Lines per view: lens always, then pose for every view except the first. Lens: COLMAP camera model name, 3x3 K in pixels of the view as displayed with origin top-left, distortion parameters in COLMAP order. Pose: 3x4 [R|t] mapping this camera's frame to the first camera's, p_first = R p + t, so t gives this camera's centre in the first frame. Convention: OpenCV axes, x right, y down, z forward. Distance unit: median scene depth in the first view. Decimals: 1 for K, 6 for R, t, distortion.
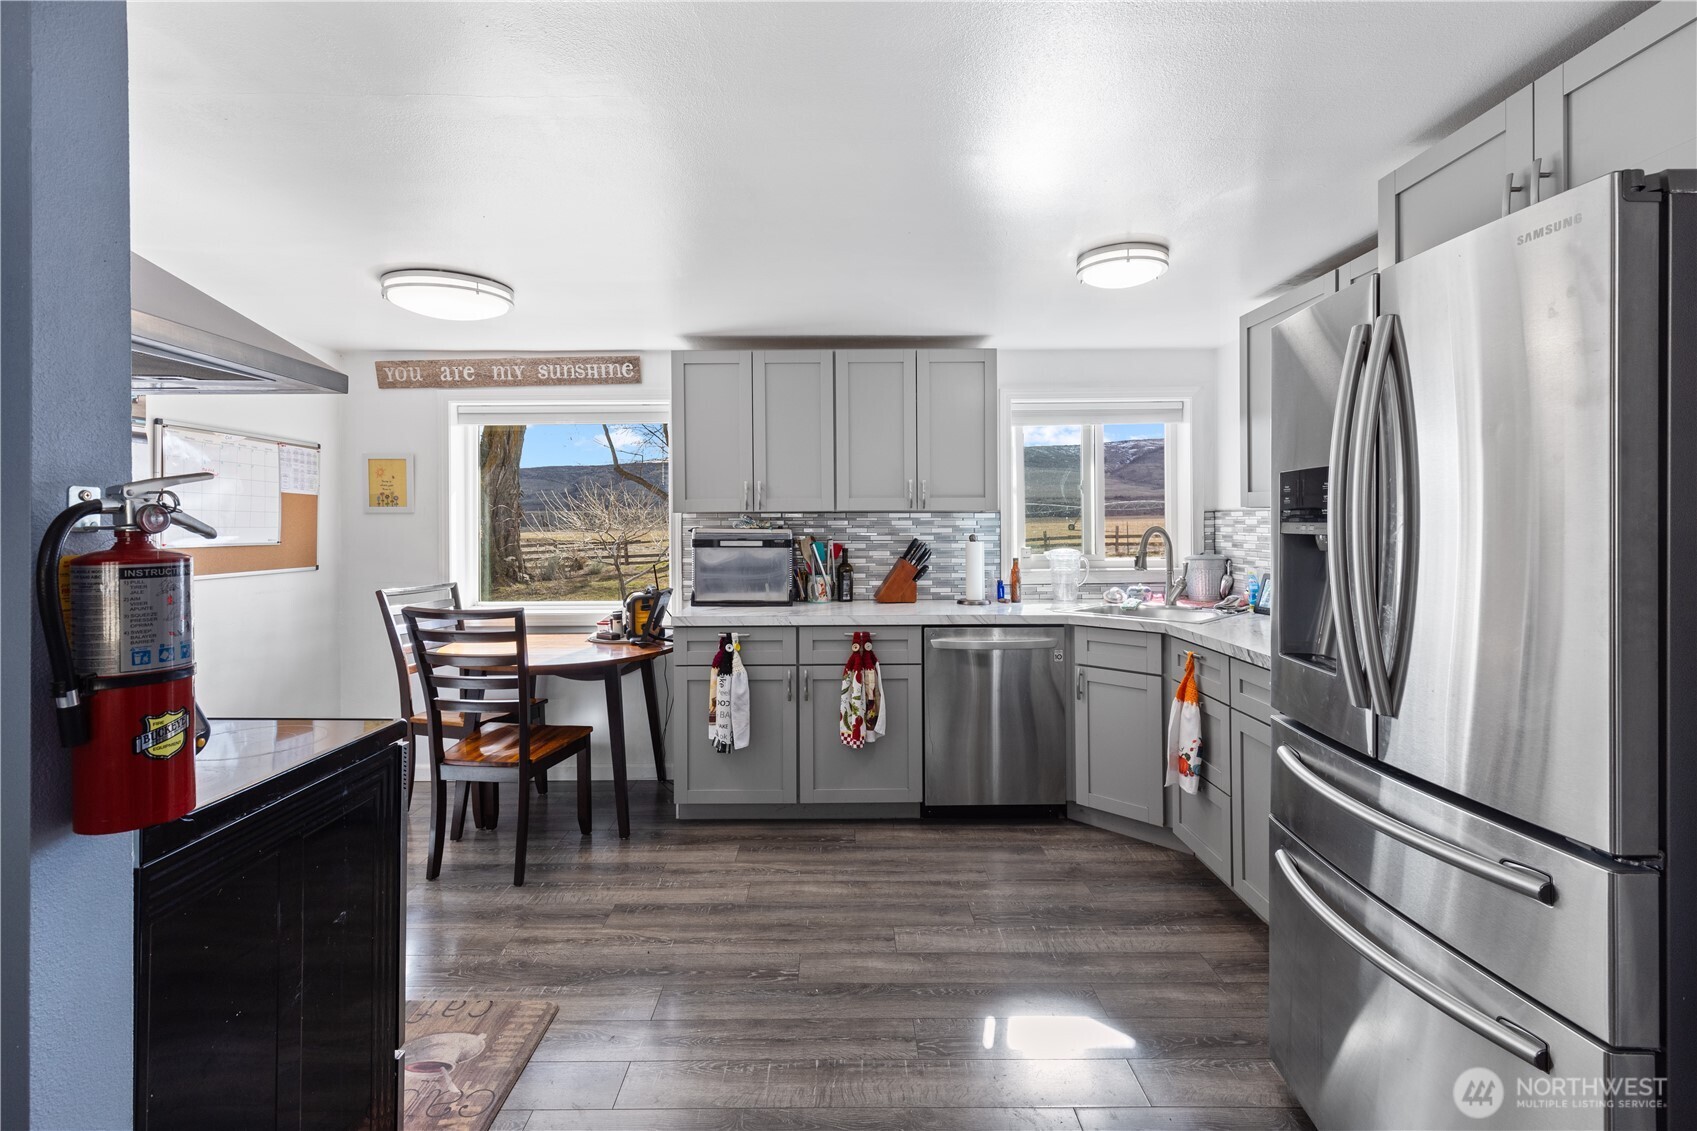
lens RADIAL K [[788.8, 0, 845.0], [0, 788.8, 522.5], [0, 0, 1]] dist [0.000891, -0.000073]
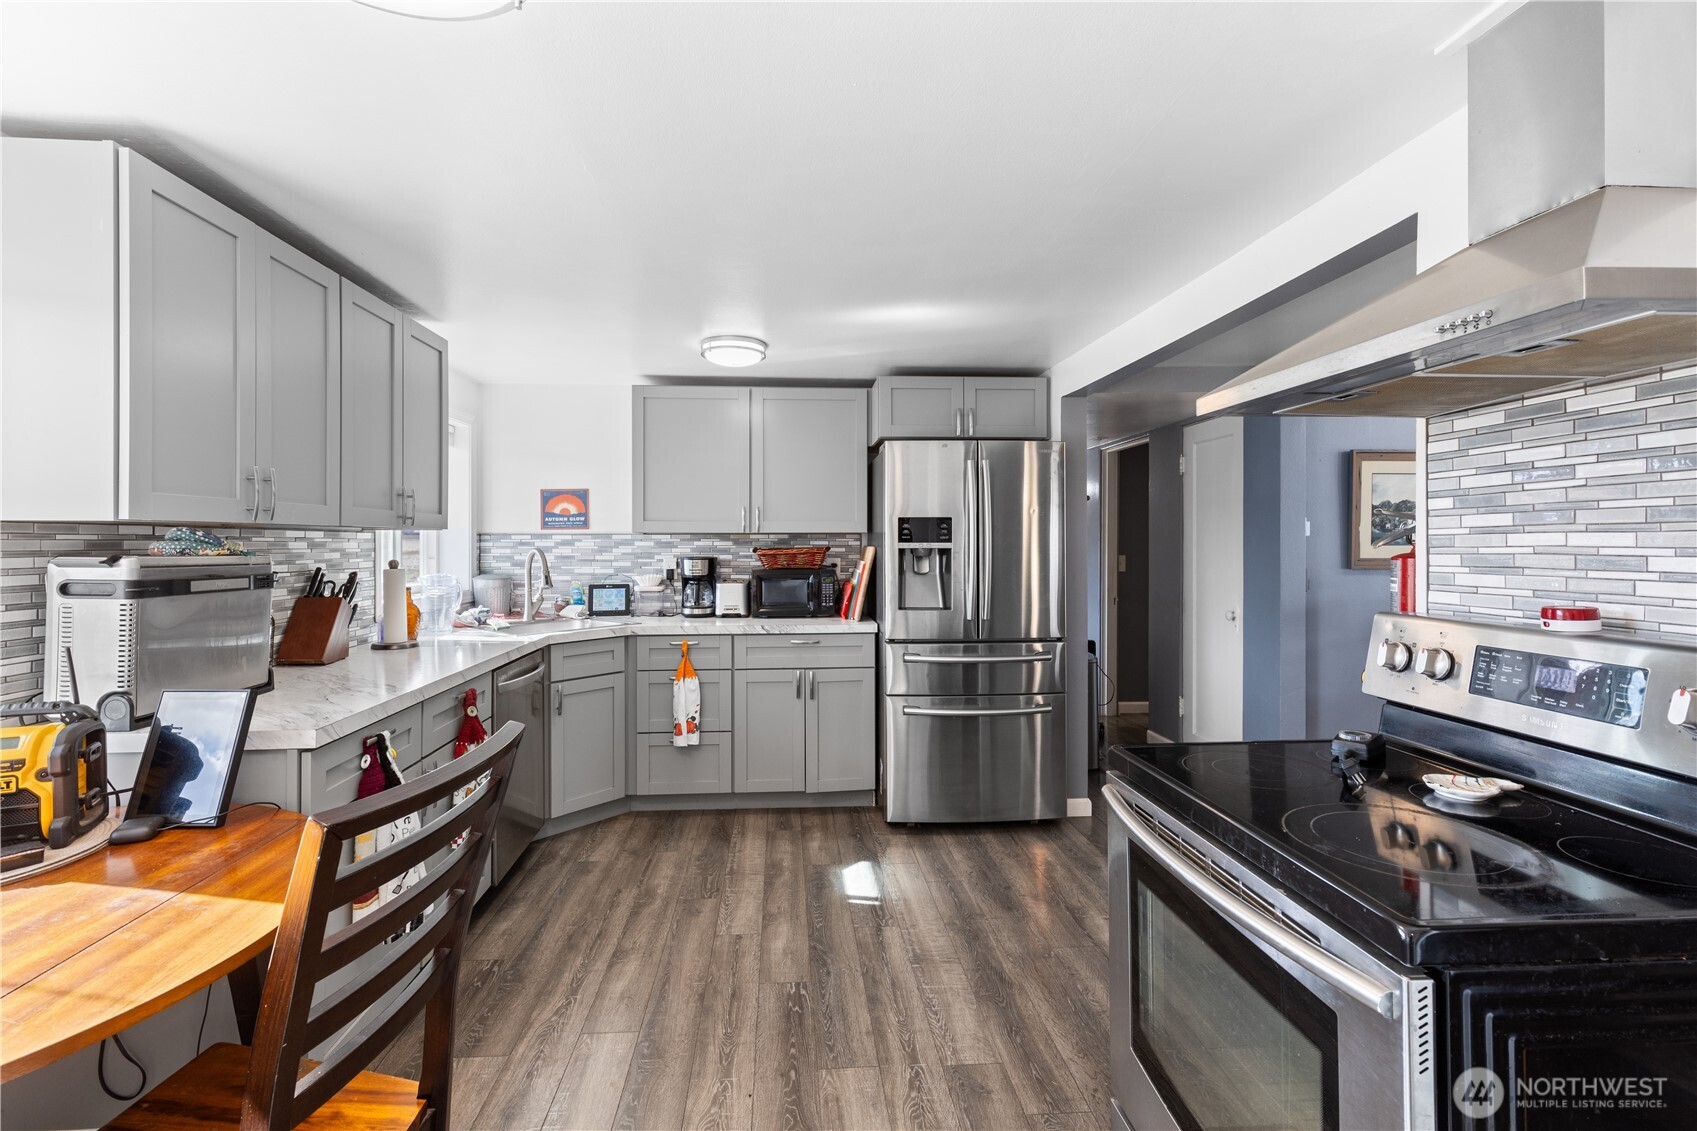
lens RADIAL K [[772.8, 0, 839.4], [0, 772.8, 537.9], [0, 0, 1]] dist [0.000796, 0.000070]
pose [[-0.076096, 0.009008, 0.997060, -0.858201], [0.003684, 0.999955, -0.008753, 0.002349], [-0.997094, 0.003008, -0.076126, 0.815637]]
